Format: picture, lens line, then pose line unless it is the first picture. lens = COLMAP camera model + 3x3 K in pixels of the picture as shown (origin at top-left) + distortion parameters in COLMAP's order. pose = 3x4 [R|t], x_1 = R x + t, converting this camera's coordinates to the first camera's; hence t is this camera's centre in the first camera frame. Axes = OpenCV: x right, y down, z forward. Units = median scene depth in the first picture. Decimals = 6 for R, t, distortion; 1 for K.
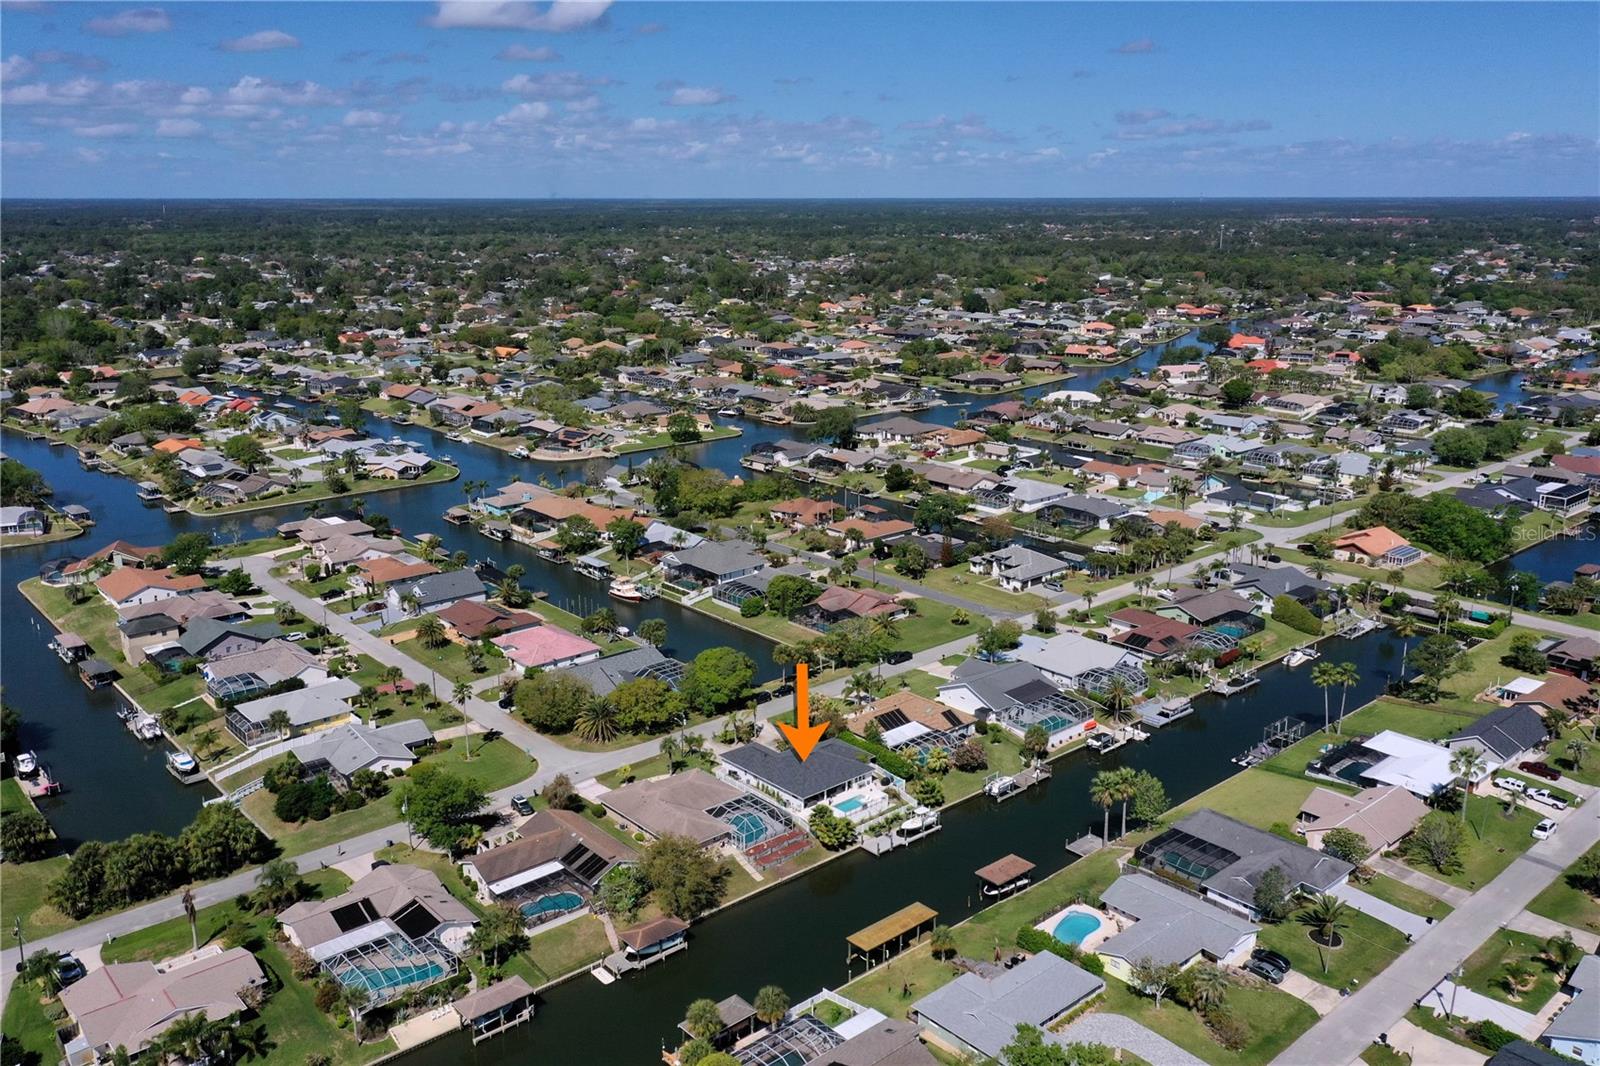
lens RADIAL K [[1275.3, 0, 788.5], [0, 1275.3, 532.7], [0, 0, 1]] dist [0.005021, 0.003876]
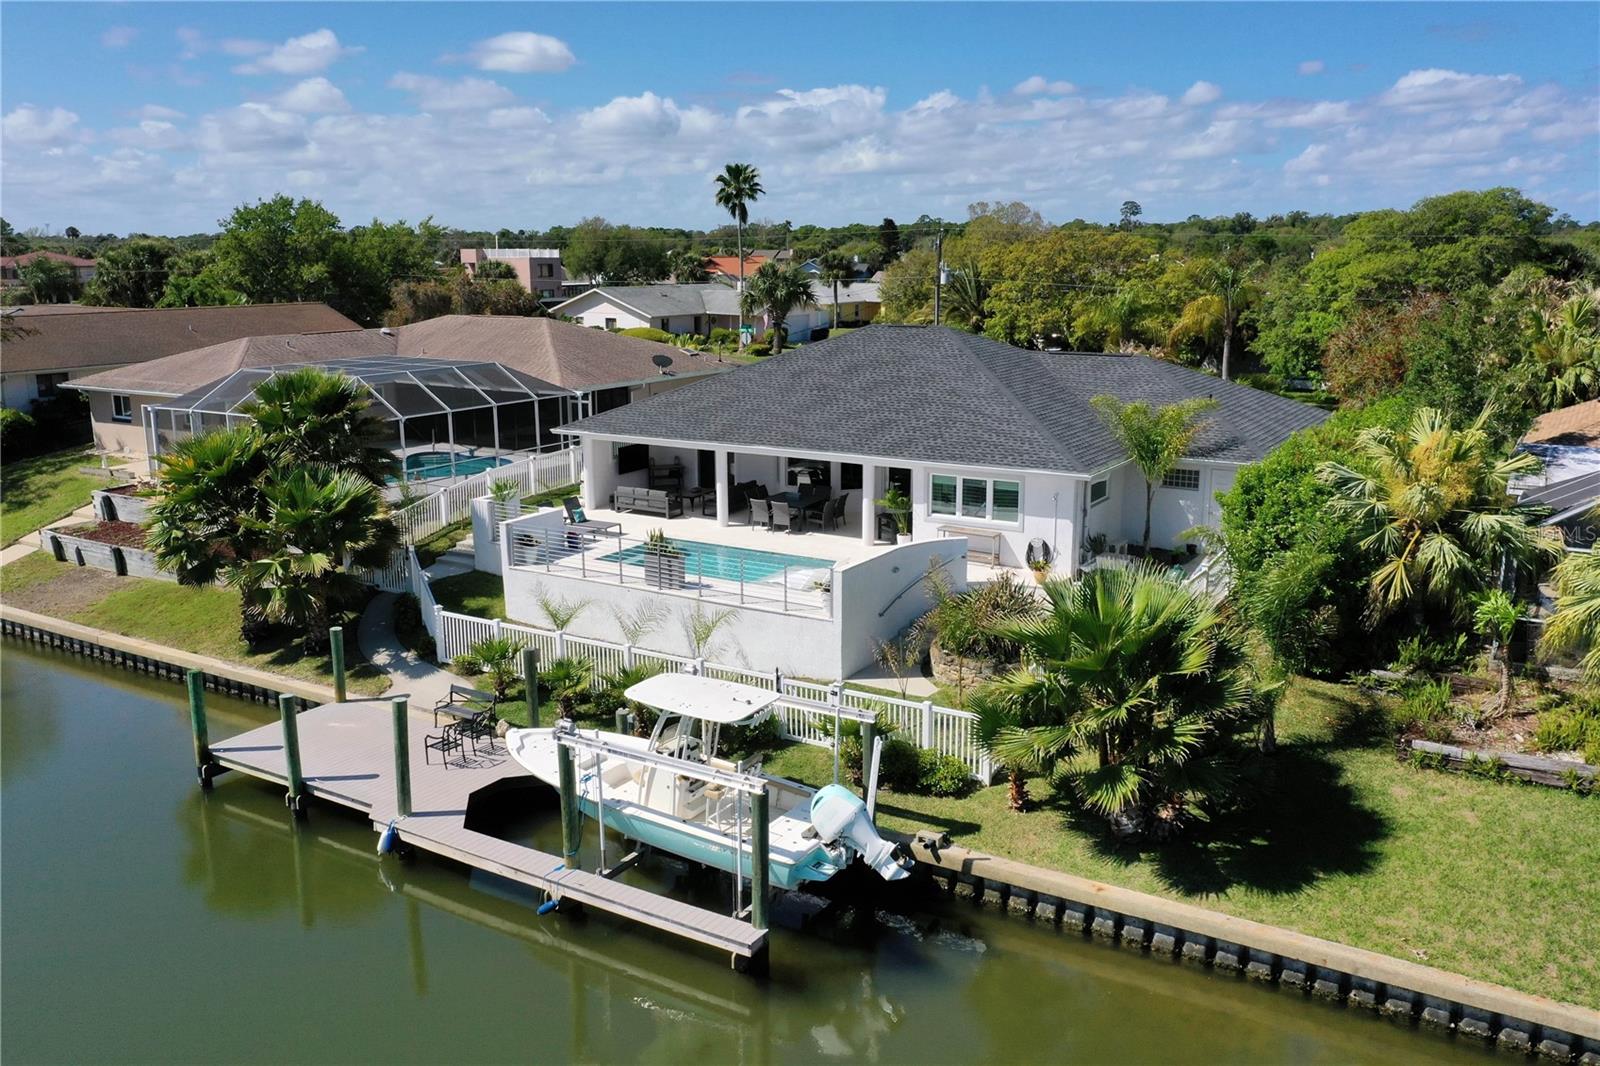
lens RADIAL K [[1310.6, 0, 785.8], [0, 1310.6, 533.0], [0, 0, 1]] dist [0.004578, 0.001395]
pose [[0.295701, 0.205495, -0.932916, 0.179172], [-0.238291, 0.961585, 0.136280, 0.165497], [0.925083, 0.182007, 0.333310, 0.849941]]
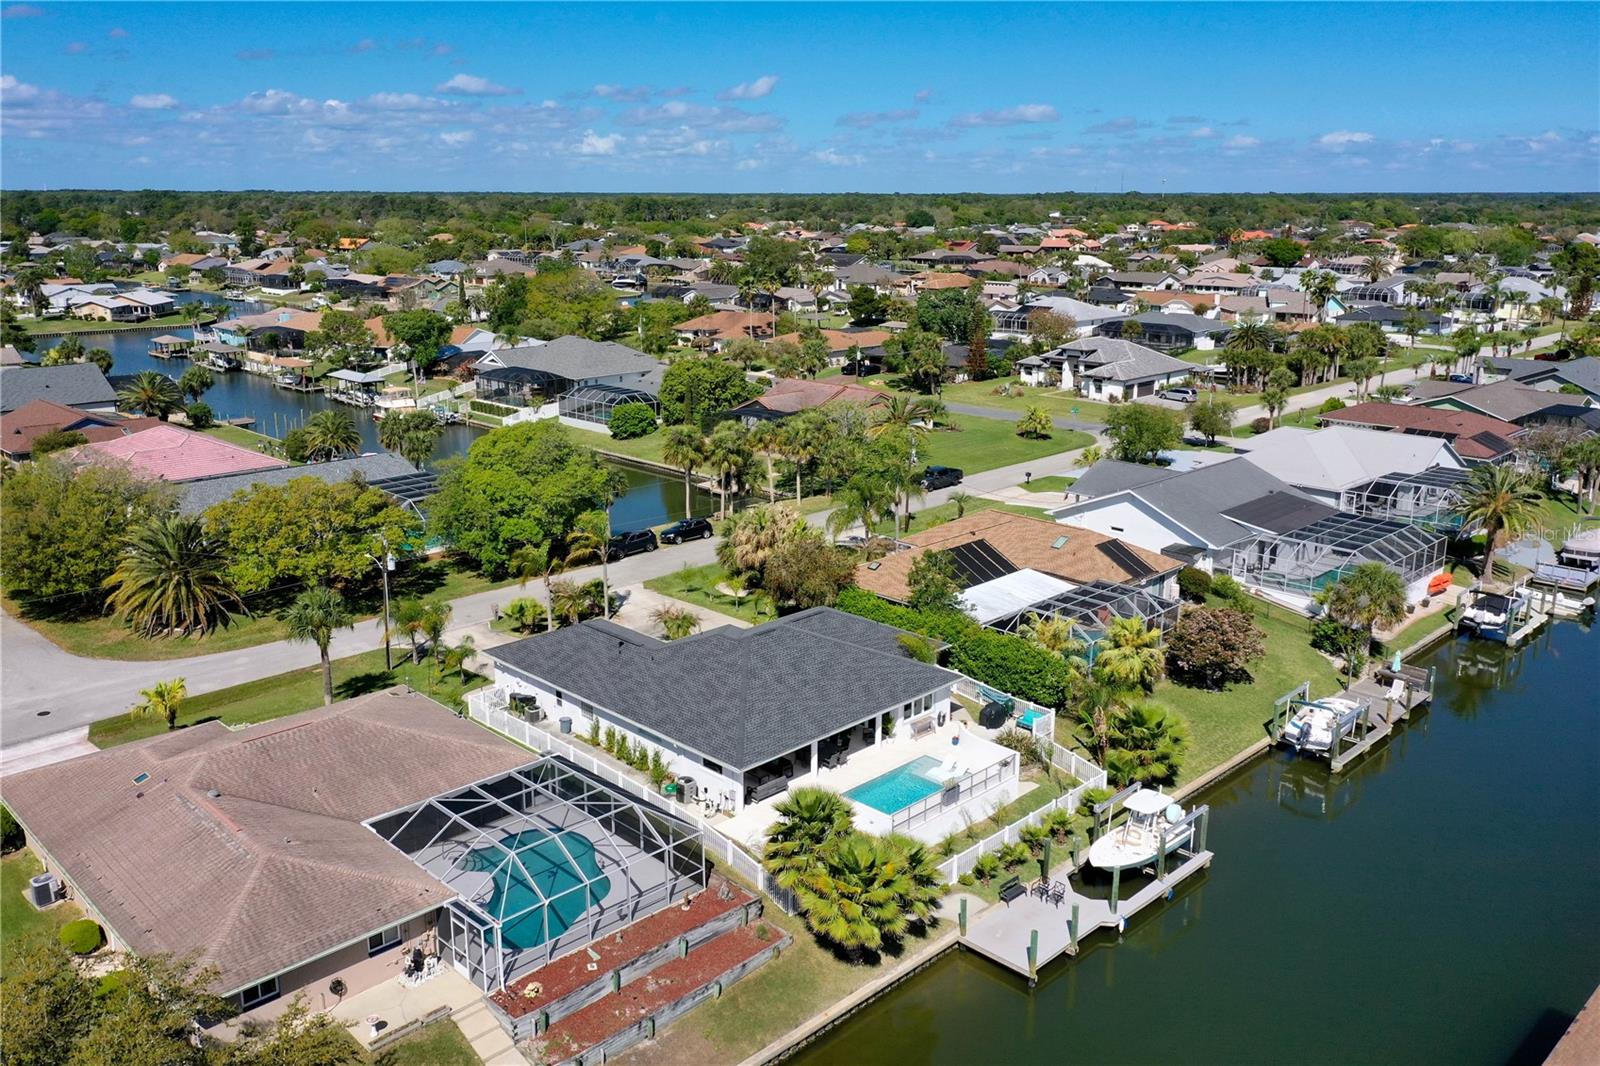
lens RADIAL K [[1275.3, 0, 788.5], [0, 1275.3, 532.7], [0, 0, 1]] dist [0.005021, 0.003876]
pose [[0.998113, -0.011834, 0.060250, 0.004793], [0.011607, 0.999924, 0.004108, 0.135345], [-0.060294, -0.003401, 0.998175, 0.627036]]
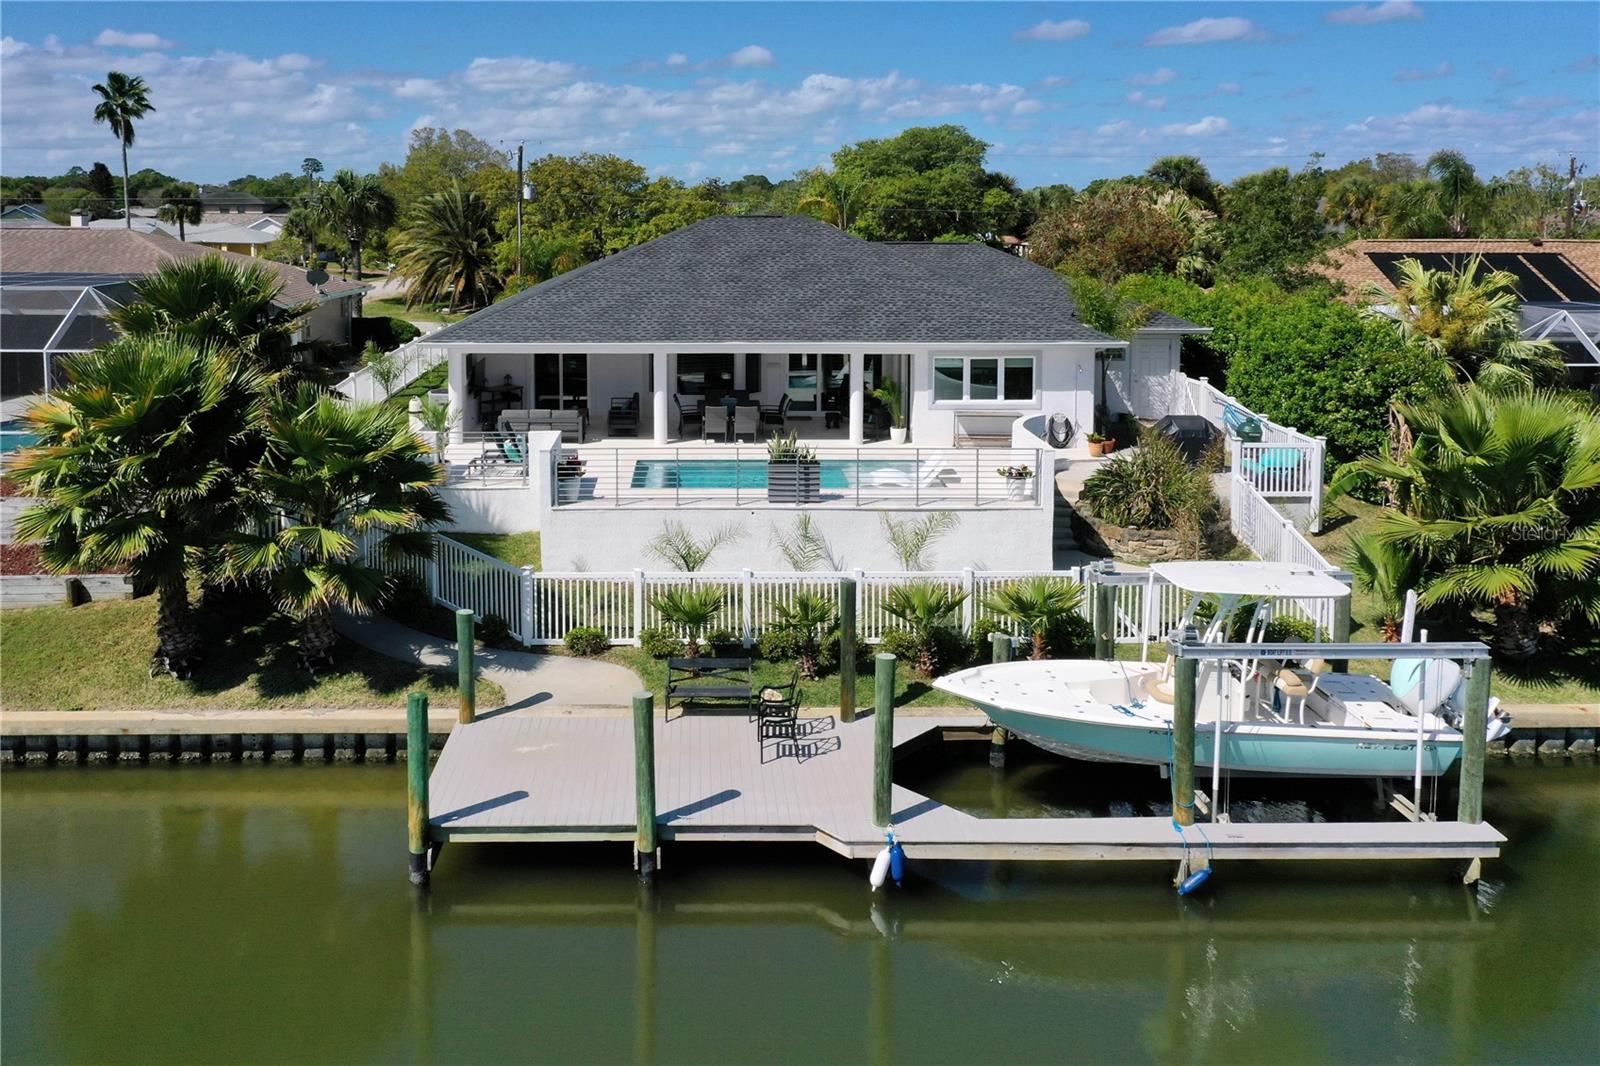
lens RADIAL K [[1322.5, 0, 712.6], [0, 1322.5, 313.7], [0, 0, 1]] dist [-0.003692, 0.002842]
pose [[0.764483, 0.057079, -0.642111, 0.117392], [-0.166690, 0.979700, -0.111369, 0.189757], [0.622720, 0.192173, 0.758479, 0.793123]]
